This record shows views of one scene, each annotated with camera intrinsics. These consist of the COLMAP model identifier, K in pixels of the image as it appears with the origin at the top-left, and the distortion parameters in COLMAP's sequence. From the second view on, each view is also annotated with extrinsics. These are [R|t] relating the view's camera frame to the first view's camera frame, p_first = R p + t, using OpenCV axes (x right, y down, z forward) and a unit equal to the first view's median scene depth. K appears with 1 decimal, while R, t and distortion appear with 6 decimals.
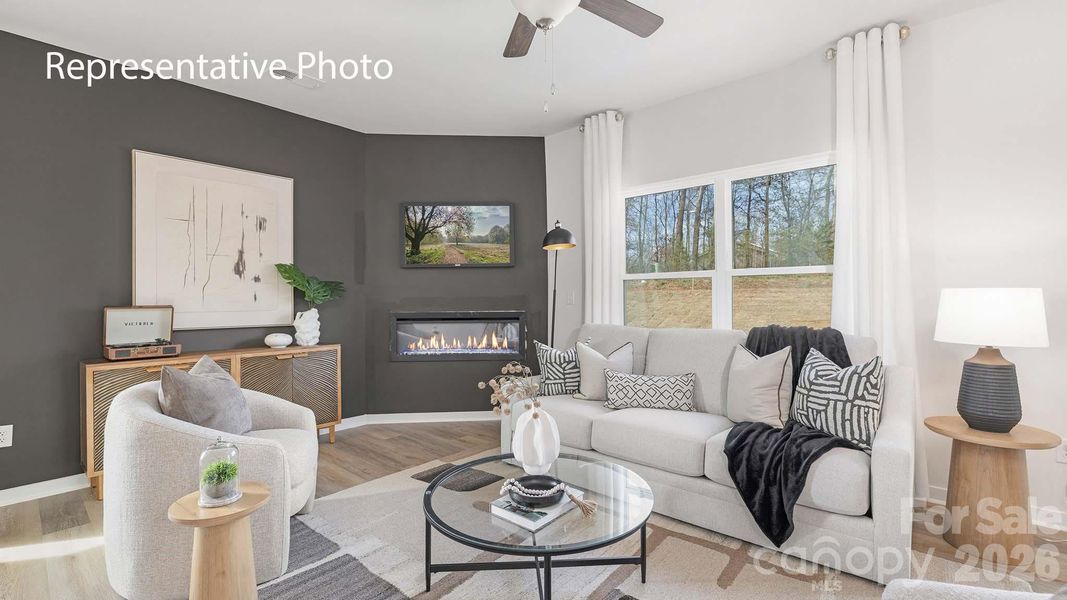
lens RADIAL K [[461.0, 0, 533.5], [0, 461.0, 300.0], [0, 0, 1]] dist [-0.003050, -0.000352]
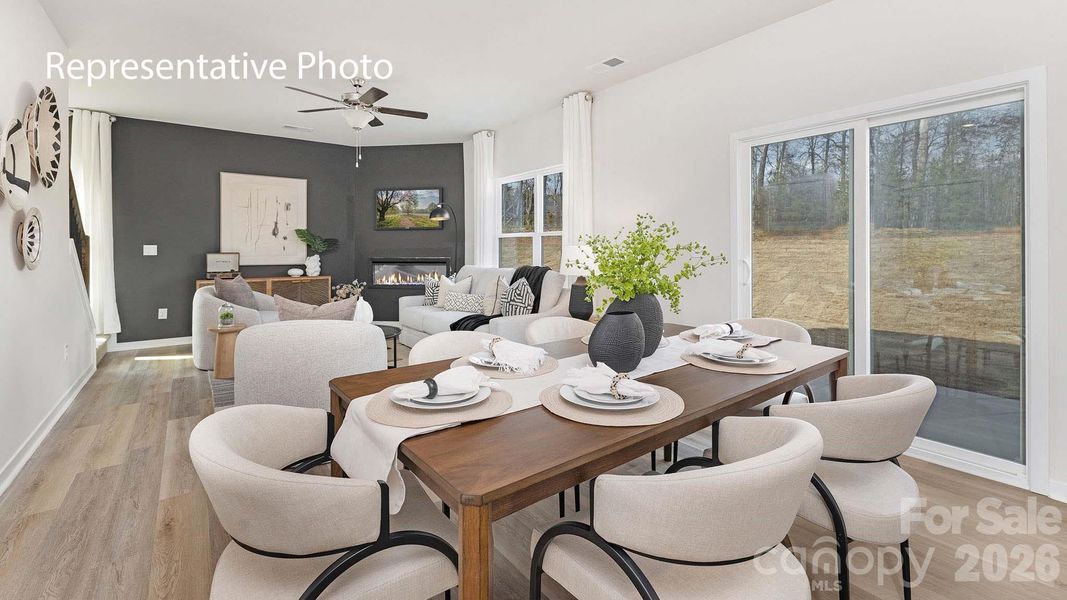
lens RADIAL K [[464.4, 0, 531.4], [0, 464.4, 250.7], [0, 0, 1]] dist [0.015588, -0.000106]
pose [[0.976656, 0.005039, -0.214751, 0.685881], [-0.004583, 0.999986, 0.002621, -0.004890], [0.214761, -0.001576, 0.976665, -0.532112]]
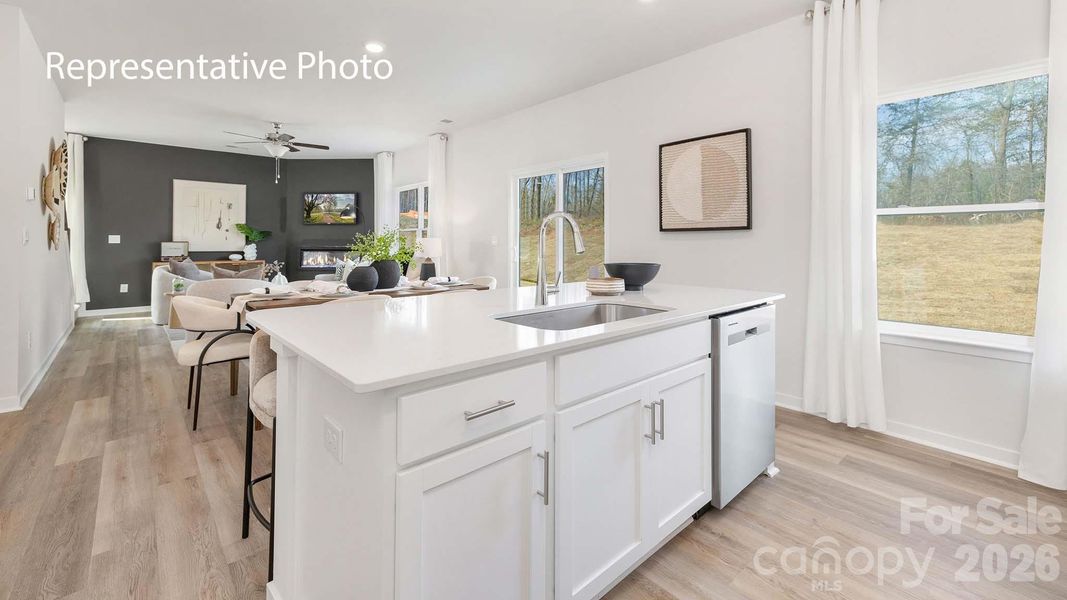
lens RADIAL K [[436.2, 0, 516.6], [0, 436.2, 239.1], [0, 0, 1]] dist [0.035981, 0.000046]
pose [[0.990379, 0.008771, -0.138104, 1.079446], [-0.009602, 0.999940, -0.005351, -0.003940], [0.138049, 0.006626, 0.990403, -0.938250]]
